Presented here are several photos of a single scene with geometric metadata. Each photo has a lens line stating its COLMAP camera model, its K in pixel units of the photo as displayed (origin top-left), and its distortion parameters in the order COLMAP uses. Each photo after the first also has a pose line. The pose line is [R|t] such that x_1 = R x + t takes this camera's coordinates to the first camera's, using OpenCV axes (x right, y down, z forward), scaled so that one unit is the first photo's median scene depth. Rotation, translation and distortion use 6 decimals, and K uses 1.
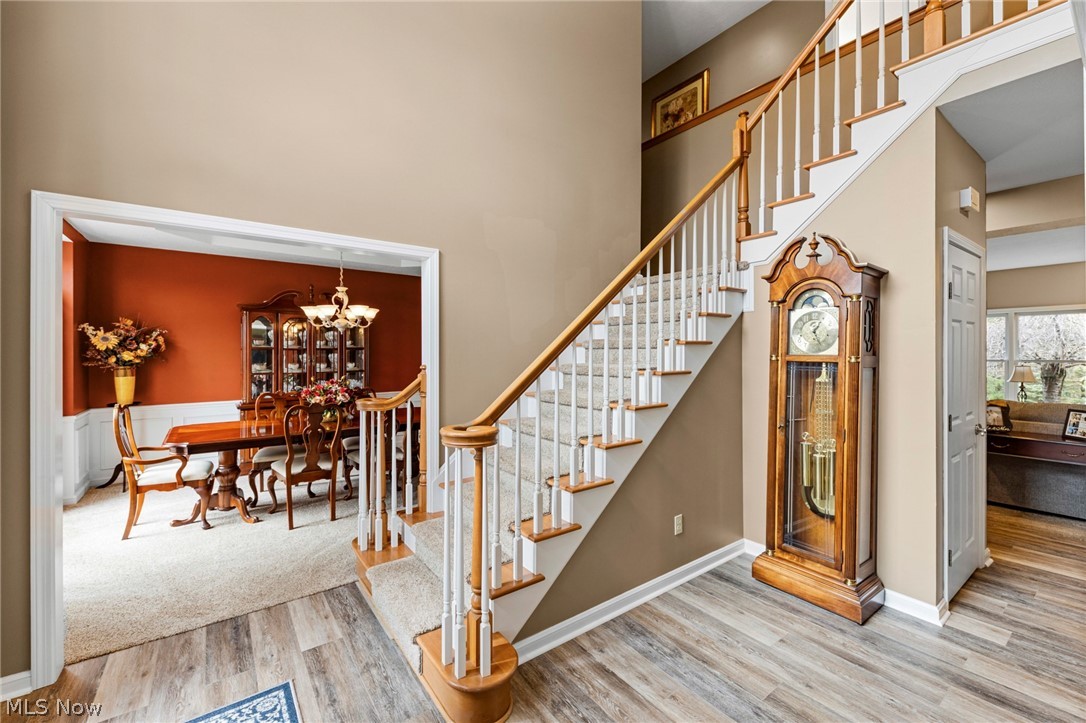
lens RADIAL K [[454.3, 0, 543.3], [0, 454.3, 355.2], [0, 0, 1]] dist [0.009583, -0.002224]
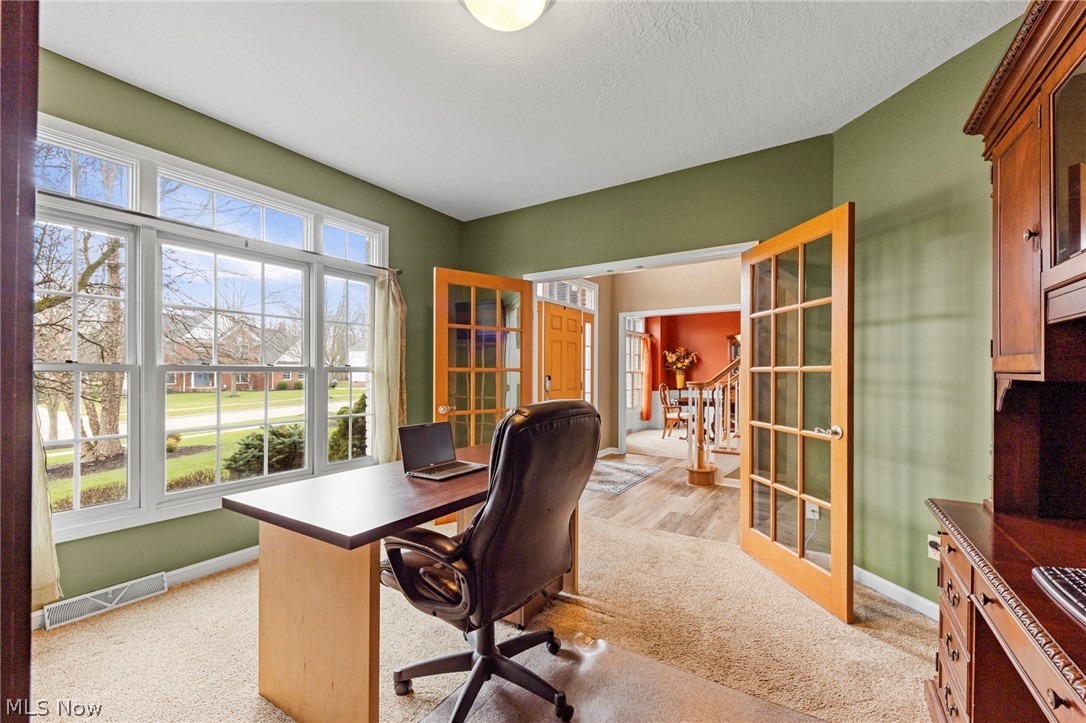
lens RADIAL K [[454.3, 0, 542.3], [0, 454.3, 364.8], [0, 0, 1]] dist [0.009583, -0.002224]
pose [[0.368296, -0.000800, -0.929708, 0.817227], [-0.010881, 0.999927, -0.005171, 0.018182], [0.929645, 0.012020, 0.368260, -0.368646]]
